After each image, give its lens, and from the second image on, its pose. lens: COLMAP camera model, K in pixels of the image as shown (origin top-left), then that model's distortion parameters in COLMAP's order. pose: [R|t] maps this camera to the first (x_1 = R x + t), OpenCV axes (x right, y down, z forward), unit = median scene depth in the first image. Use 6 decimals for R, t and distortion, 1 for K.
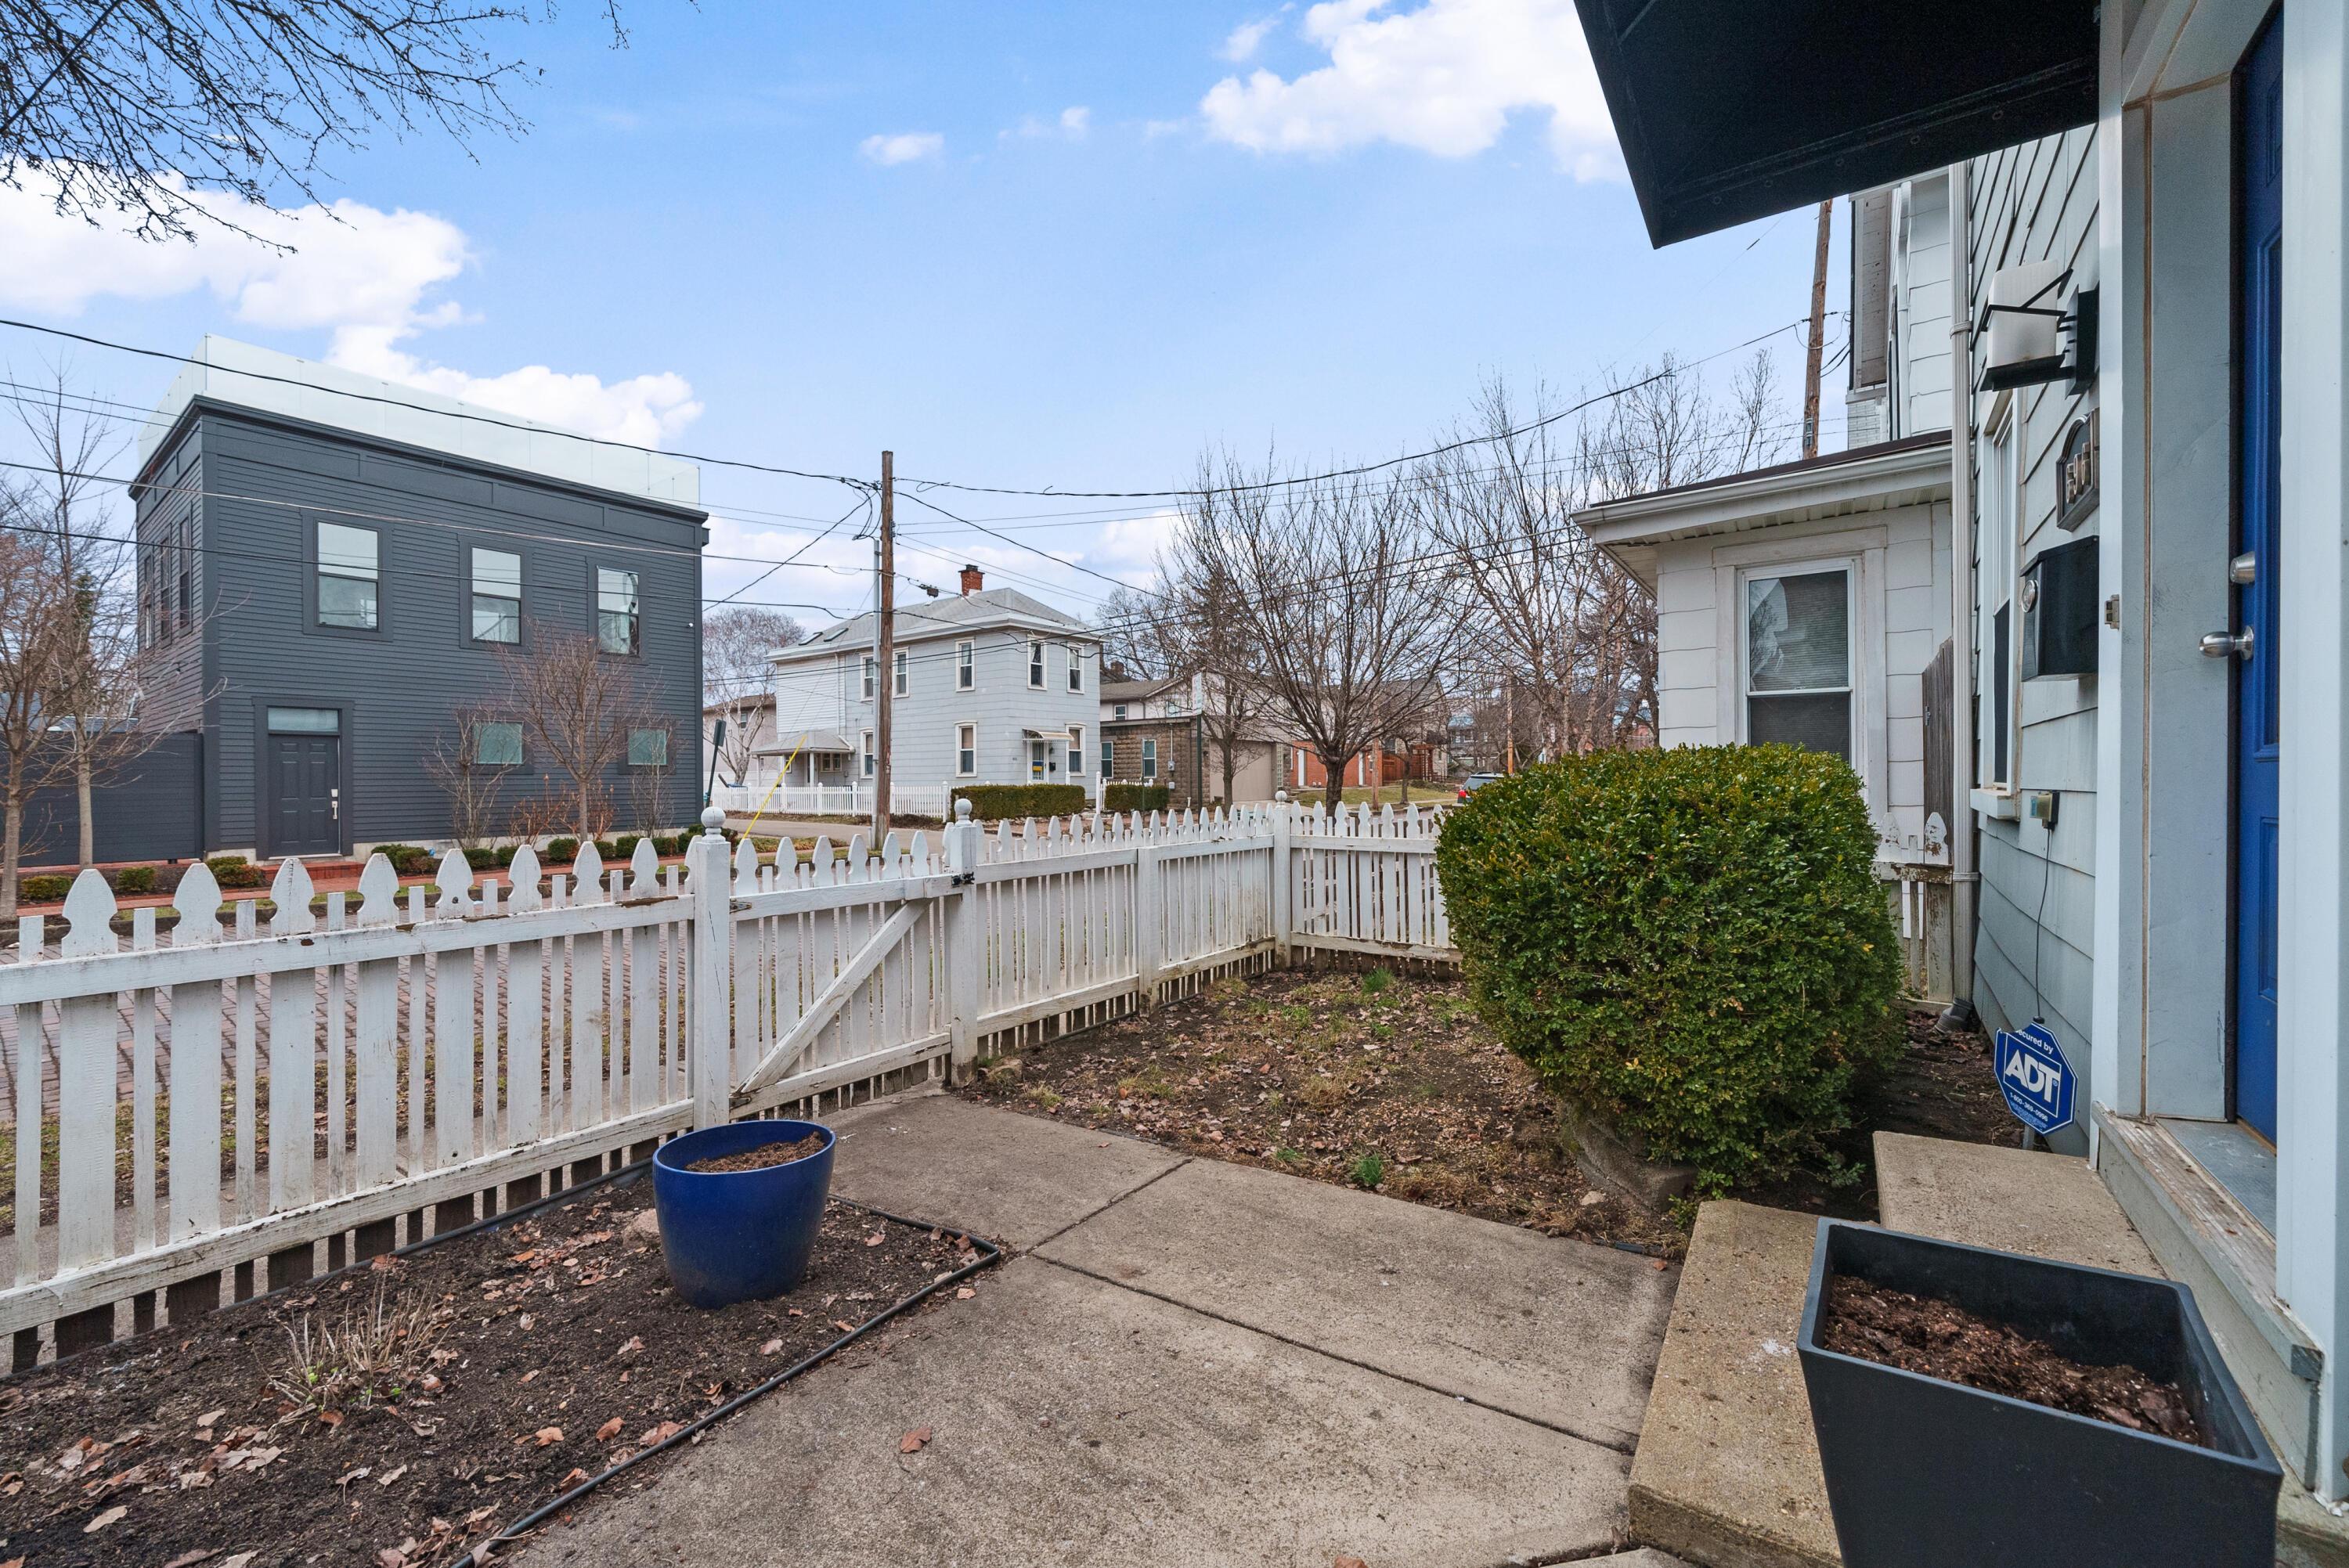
lens RADIAL K [[924.9, 0, 1161.1], [0, 924.9, 777.3], [0, 0, 1]] dist [-0.001160, -0.000130]
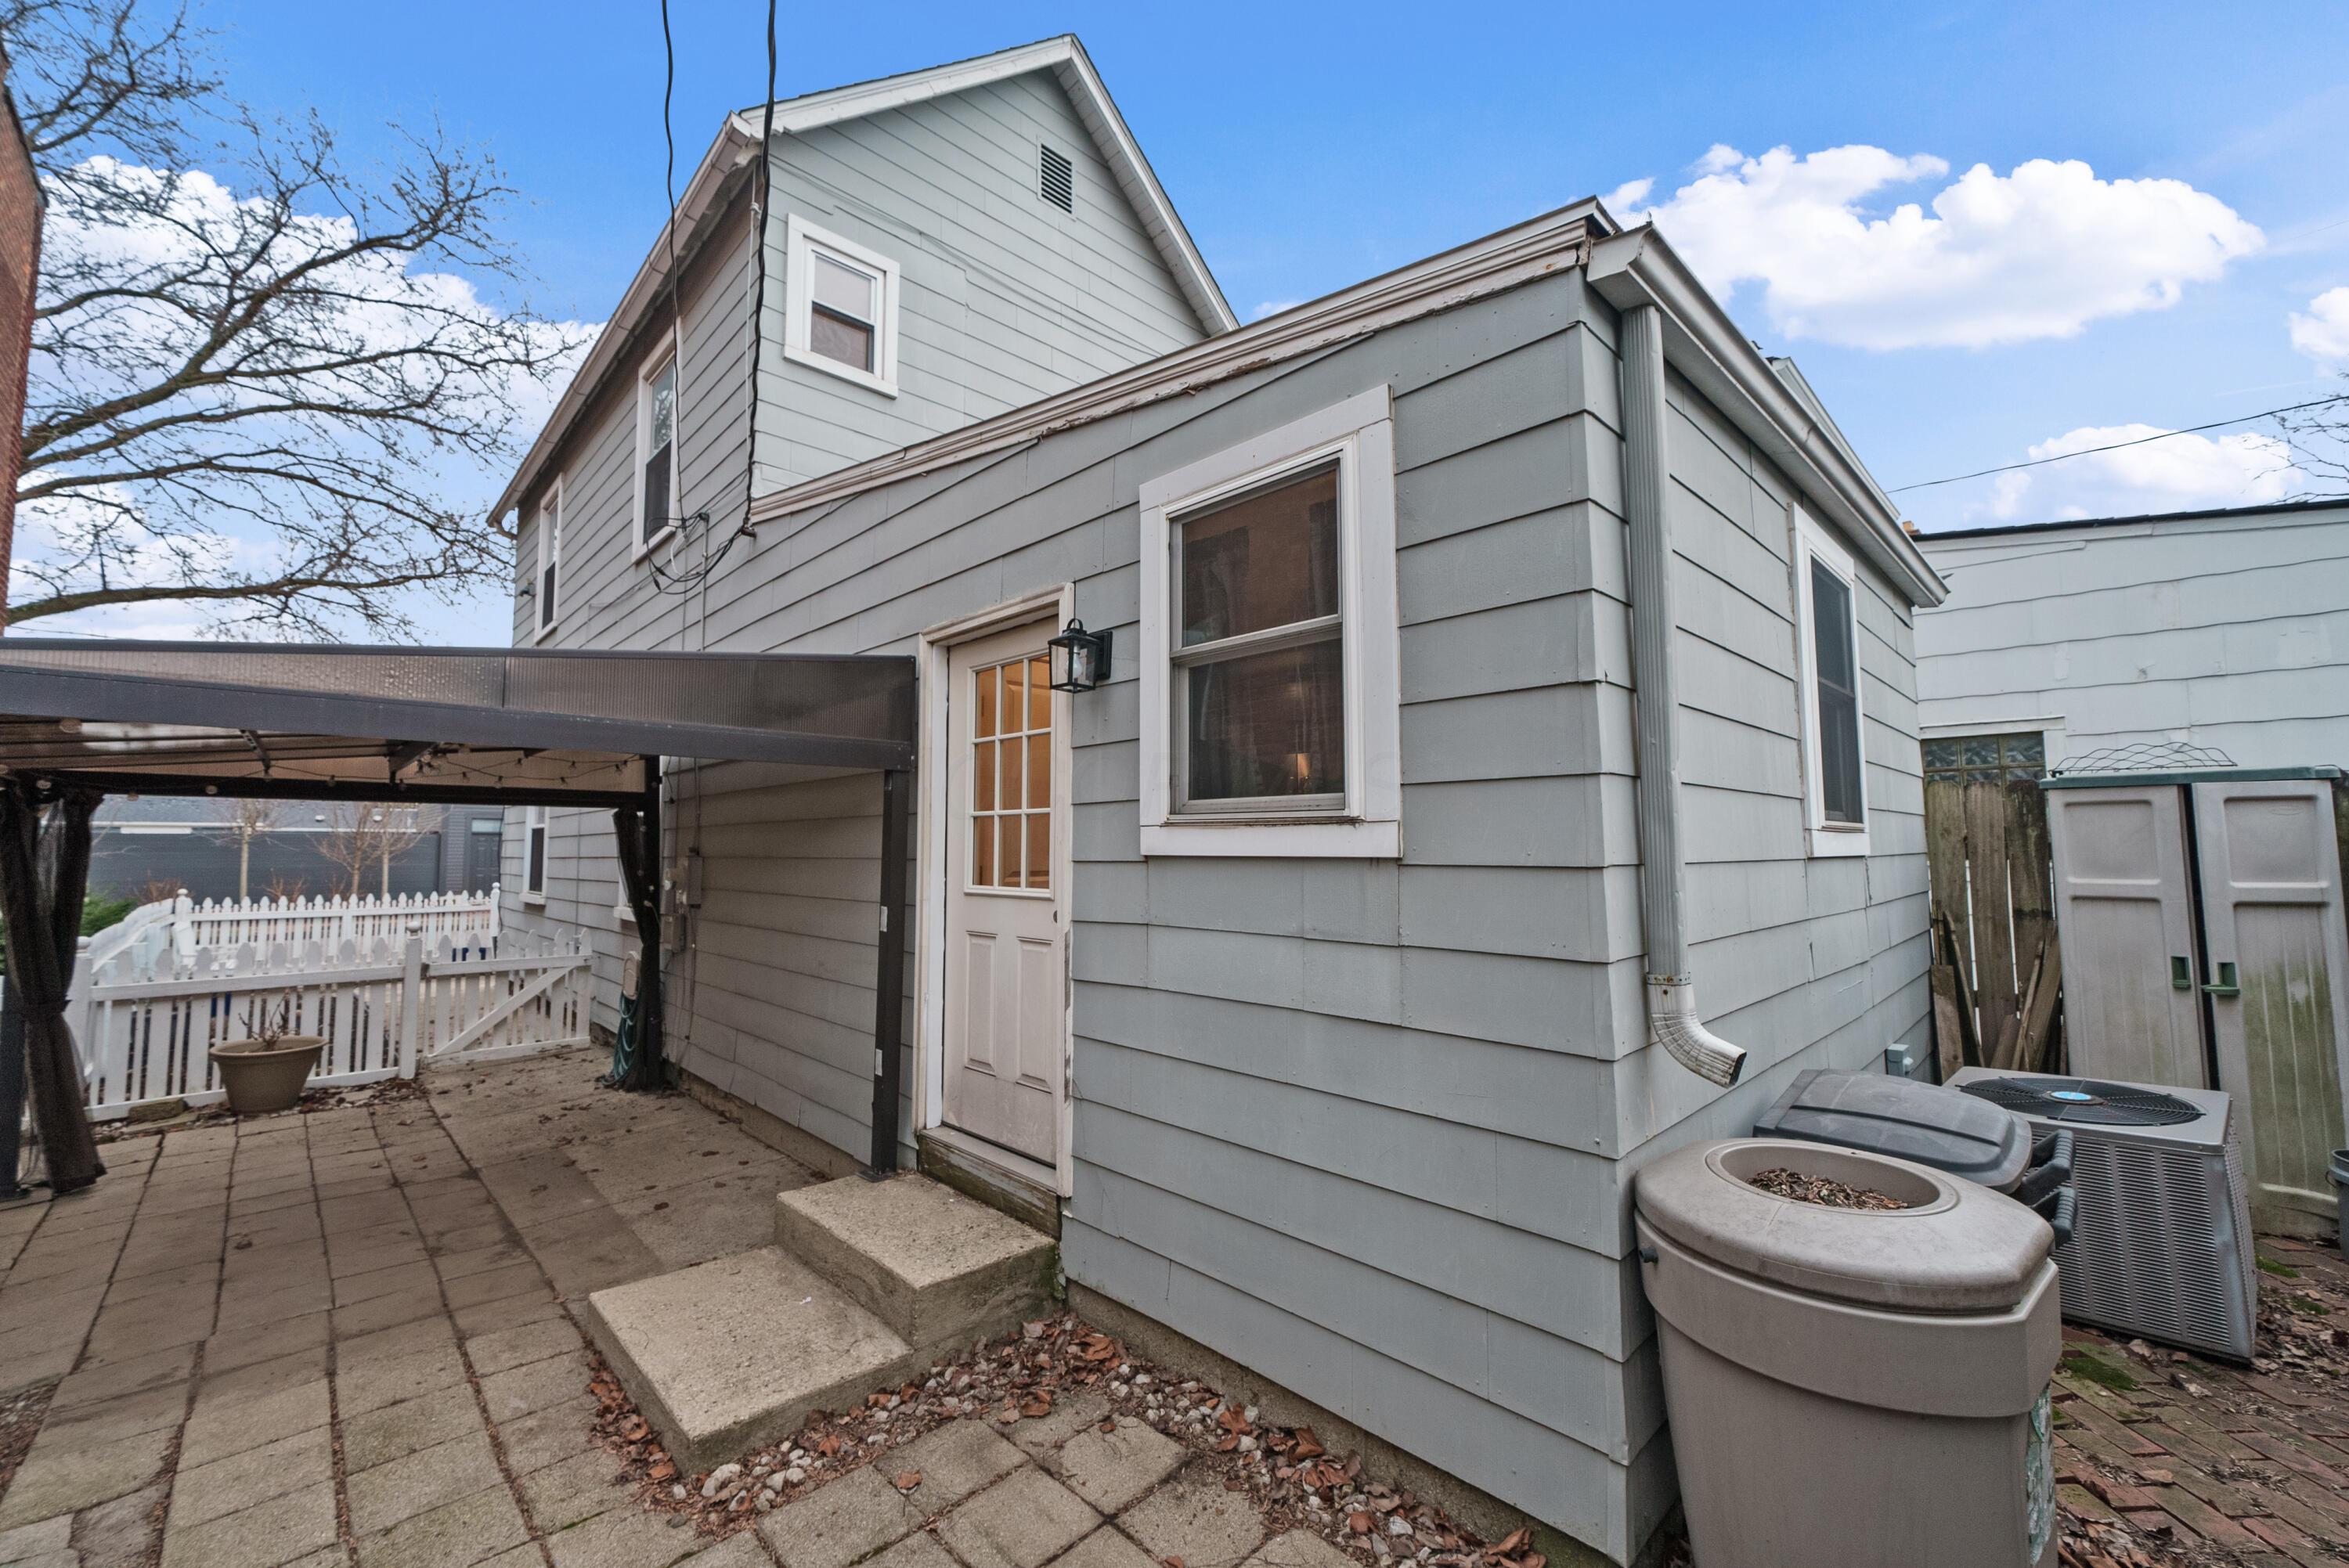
lens RADIAL K [[927.3, 0, 1160.7], [0, 927.3, 779.9], [0, 0, 1]] dist [-0.000017, 0.000683]
pose [[0.985102, -0.004666, -0.171910, 3.078670], [-0.006602, 0.997869, -0.064912, -0.172756], [0.171847, 0.065080, 0.982972, -2.585280]]
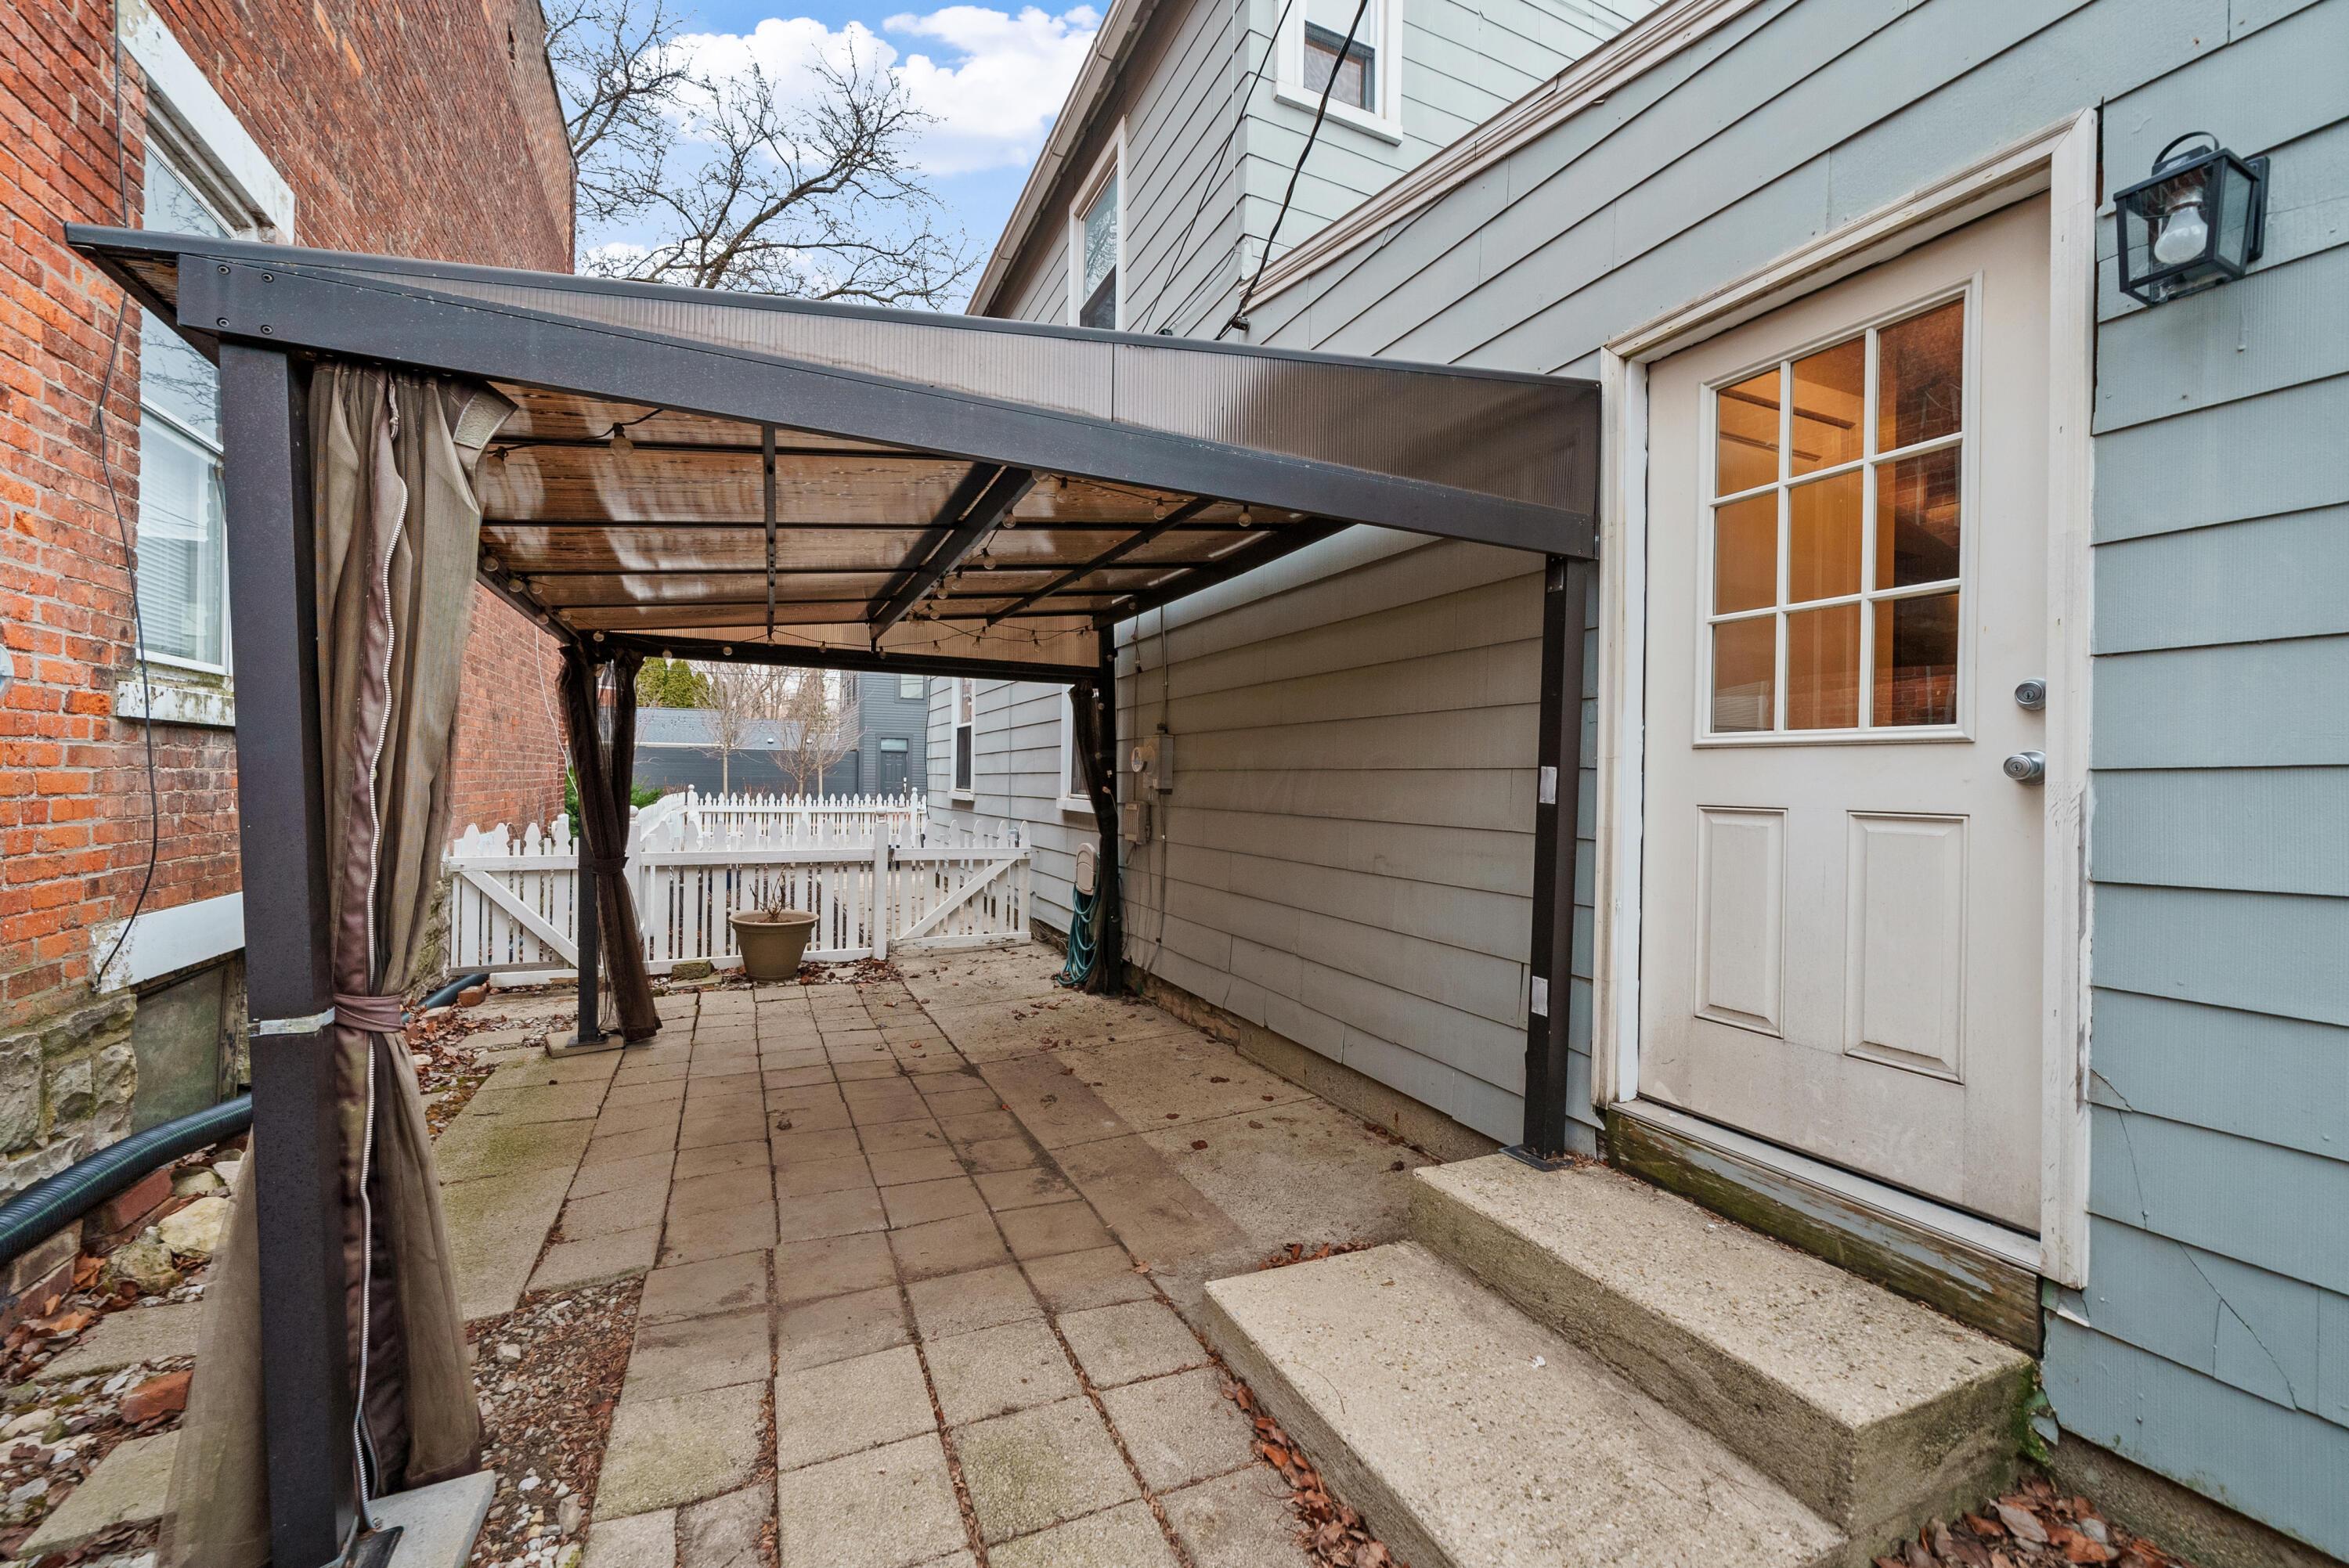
lens RADIAL K [[924.9, 0, 1161.1], [0, 924.9, 777.3], [0, 0, 1]] dist [-0.001160, -0.000130]
pose [[0.875086, 0.024432, -0.483351, 2.668996], [-0.022419, 0.999699, 0.009944, -0.087947], [0.483449, 0.002135, 0.875370, -2.347728]]
